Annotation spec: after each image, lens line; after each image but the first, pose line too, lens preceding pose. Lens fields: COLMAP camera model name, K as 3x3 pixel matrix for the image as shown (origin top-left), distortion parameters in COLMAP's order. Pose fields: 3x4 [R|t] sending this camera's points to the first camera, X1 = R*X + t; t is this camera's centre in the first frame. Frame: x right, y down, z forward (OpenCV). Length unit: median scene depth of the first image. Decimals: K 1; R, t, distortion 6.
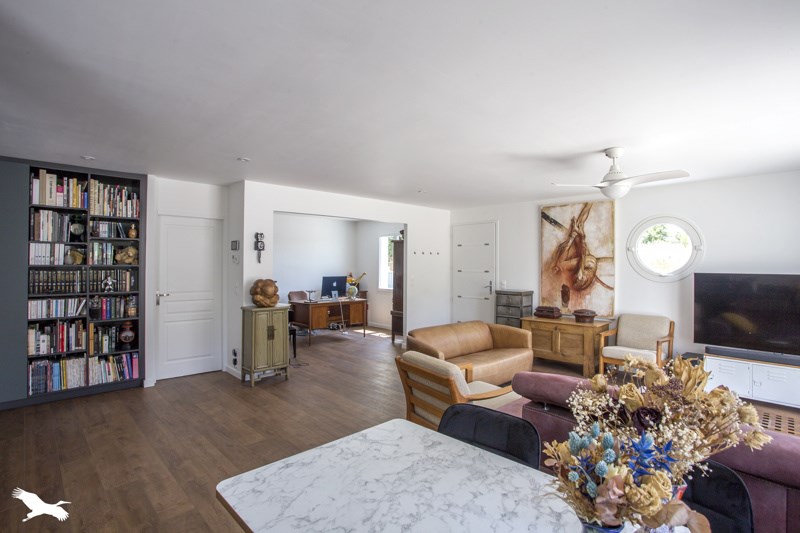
lens RADIAL K [[401.4, 0, 400.0], [0, 401.4, 266.5], [0, 0, 1]] dist [-0.002158, -0.000346]
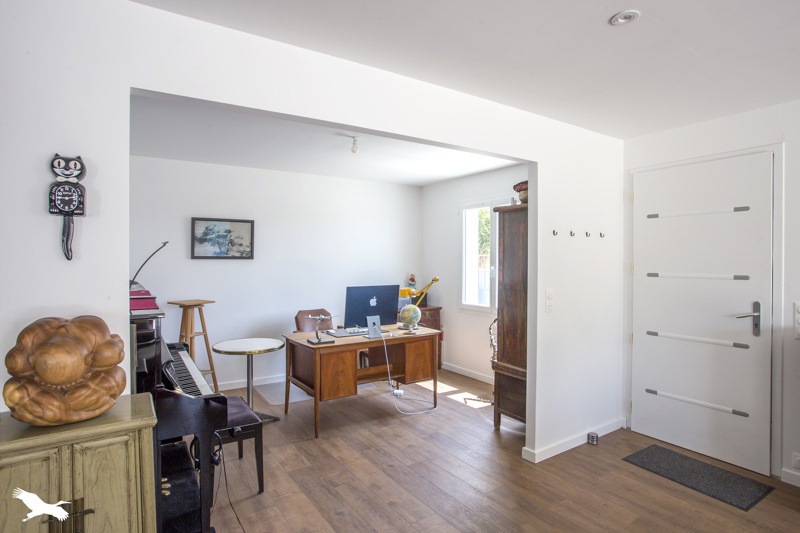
lens RADIAL K [[425.2, 0, 400.0], [0, 425.2, 266.5], [0, 0, 1]] dist [-0.003147, -0.000251]
pose [[0.984462, 0.000624, -0.175597, -0.041640], [0.001553, 0.999924, 0.012257, -0.004021], [0.175592, -0.012339, 0.984386, 0.498039]]
